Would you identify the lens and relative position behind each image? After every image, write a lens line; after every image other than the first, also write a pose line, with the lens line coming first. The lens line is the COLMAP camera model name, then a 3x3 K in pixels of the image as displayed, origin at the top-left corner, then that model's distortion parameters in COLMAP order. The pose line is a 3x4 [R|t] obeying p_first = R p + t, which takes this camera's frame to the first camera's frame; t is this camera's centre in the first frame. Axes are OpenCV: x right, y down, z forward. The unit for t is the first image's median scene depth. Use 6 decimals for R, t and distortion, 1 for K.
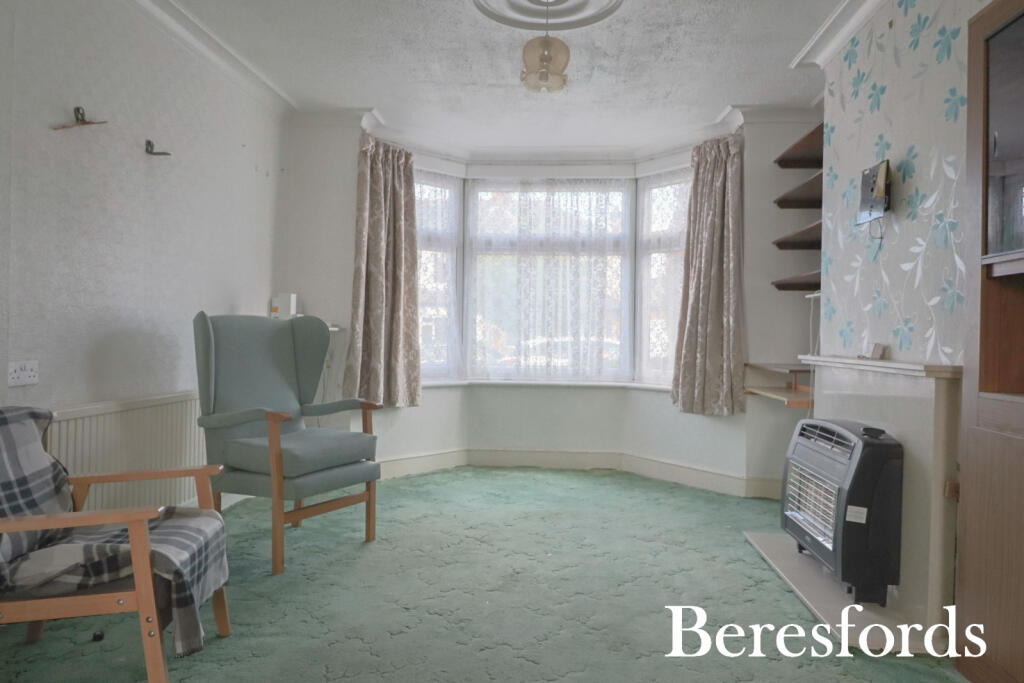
lens RADIAL K [[687.6, 0, 512.3], [0, 687.6, 339.3], [0, 0, 1]] dist [-0.010909, -0.001514]
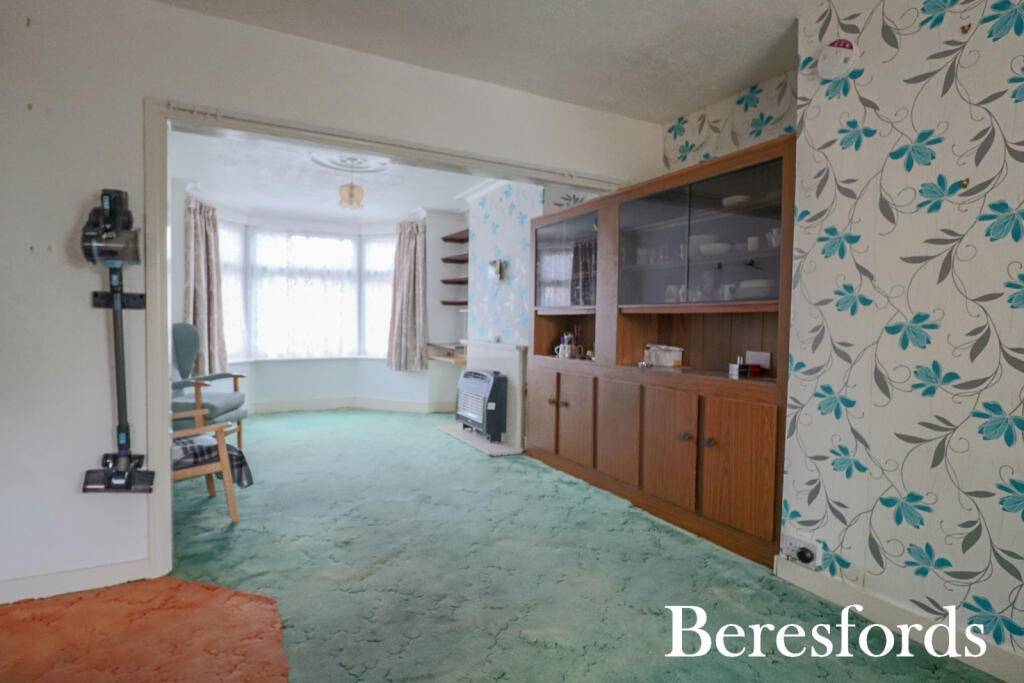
lens RADIAL K [[535.6, 0, 519.0], [0, 535.6, 344.2], [0, 0, 1]] dist [-0.014880, -0.007802]
pose [[0.829368, -0.028780, 0.557961, -0.370132], [0.000946, 0.998743, 0.050109, -0.048746], [-0.558702, -0.041031, 0.828353, -0.492093]]
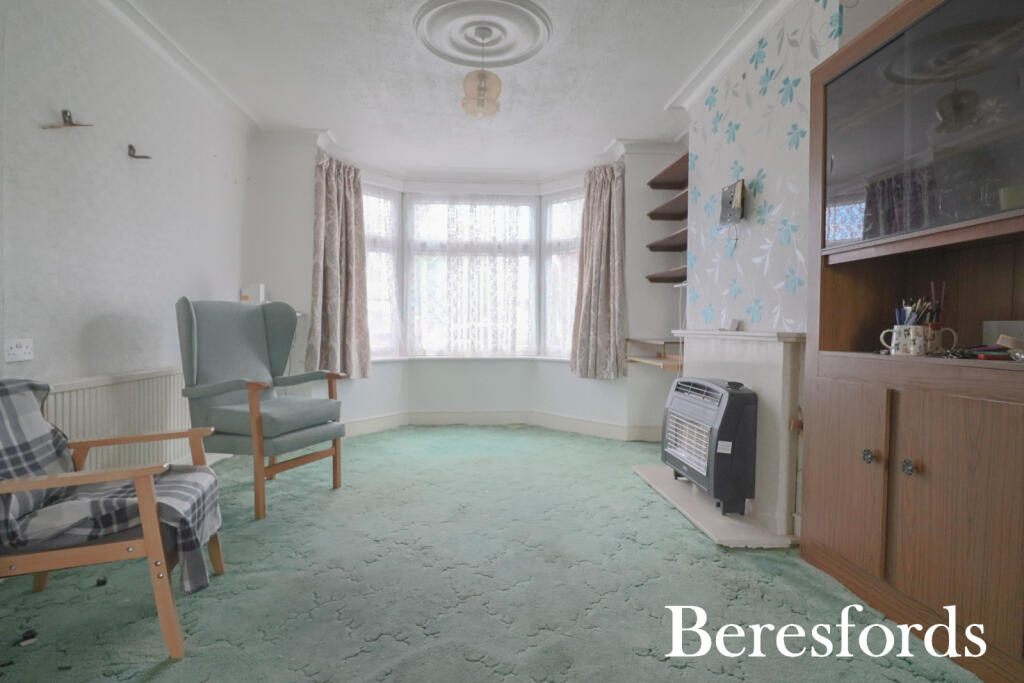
lens RADIAL K [[535.6, 0, 506.5], [0, 535.6, 342.0], [0, 0, 1]] dist [-0.014880, -0.007802]
pose [[0.989150, -0.013764, 0.146262, -0.047039], [0.010113, 0.999619, 0.025677, 0.016815], [-0.146560, -0.023919, 0.988913, 0.037021]]
